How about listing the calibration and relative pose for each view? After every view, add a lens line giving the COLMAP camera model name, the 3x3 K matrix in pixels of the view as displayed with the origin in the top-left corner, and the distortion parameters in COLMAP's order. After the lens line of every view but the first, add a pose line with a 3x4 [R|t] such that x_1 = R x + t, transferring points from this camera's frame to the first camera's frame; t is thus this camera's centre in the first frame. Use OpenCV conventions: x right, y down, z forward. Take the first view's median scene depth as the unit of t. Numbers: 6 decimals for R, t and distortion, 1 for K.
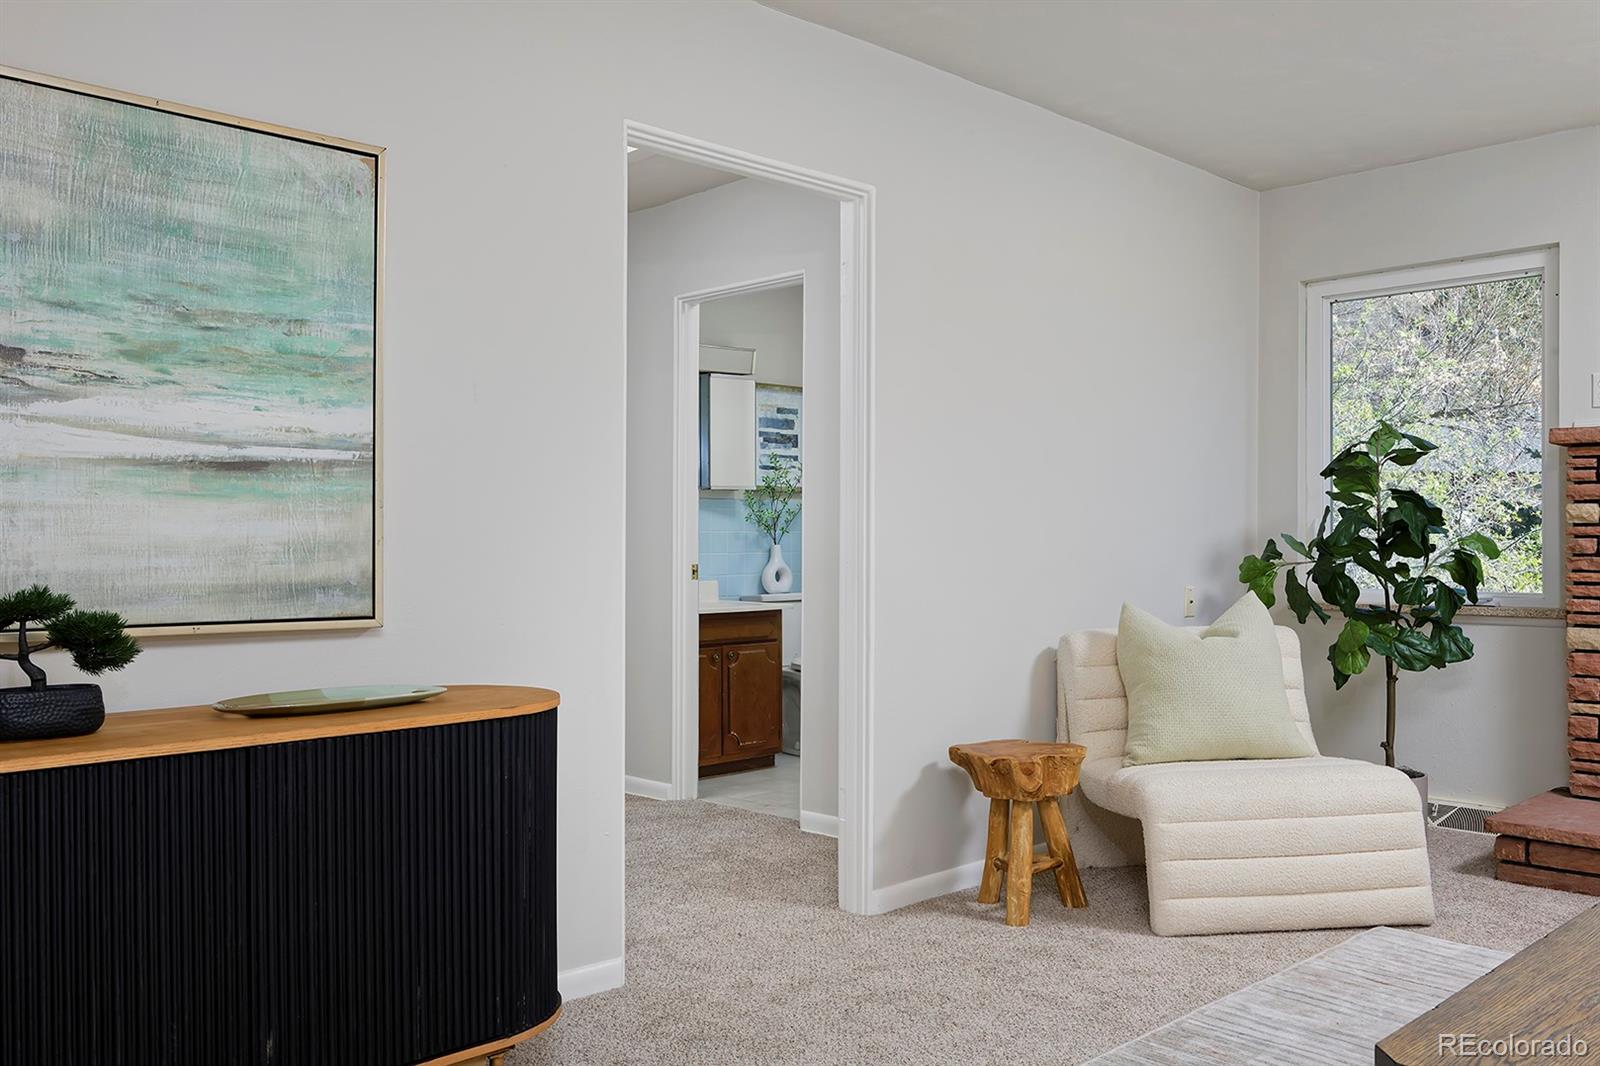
lens RADIAL K [[1310.8, 0, 797.2], [0, 1310.8, 539.2], [0, 0, 1]] dist [-0.014570, 0.013557]
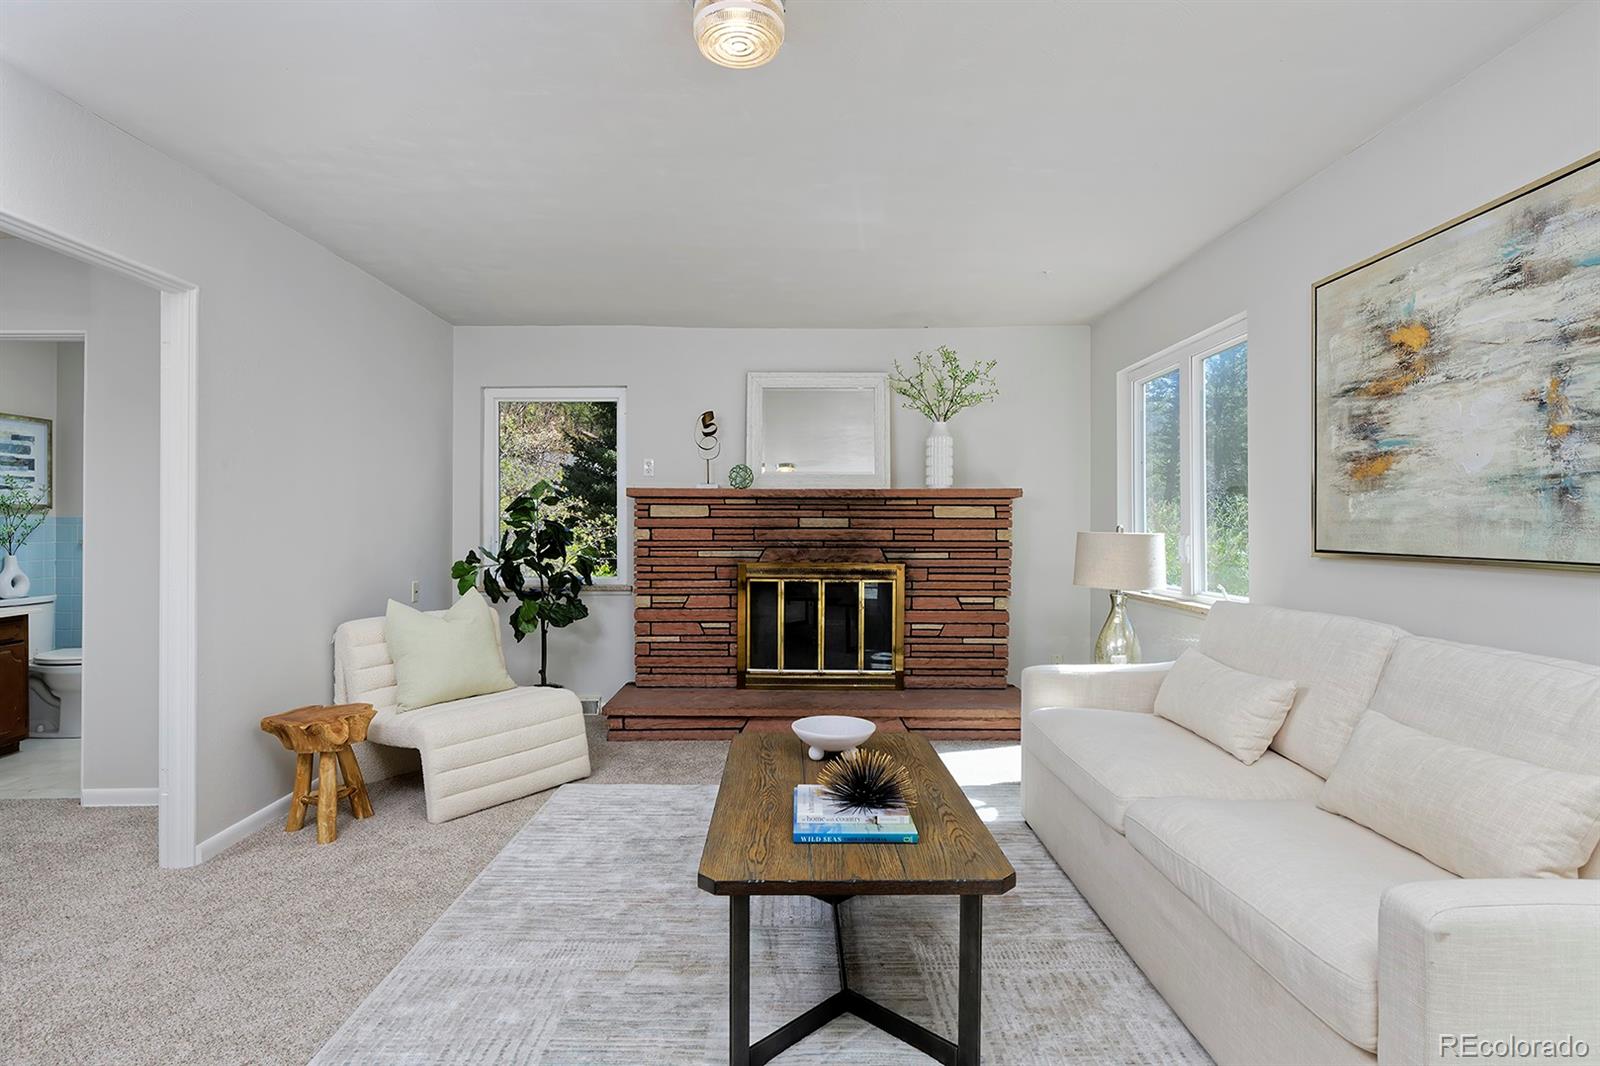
lens RADIAL K [[824.7, 0, 784.1], [0, 824.7, 529.9], [0, 0, 1]] dist [-0.004510, -0.001035]
pose [[0.693003, -0.006816, 0.720903, -0.133259], [0.001799, 0.999969, 0.007726, -0.045032], [-0.720933, -0.004057, 0.692993, 0.053862]]
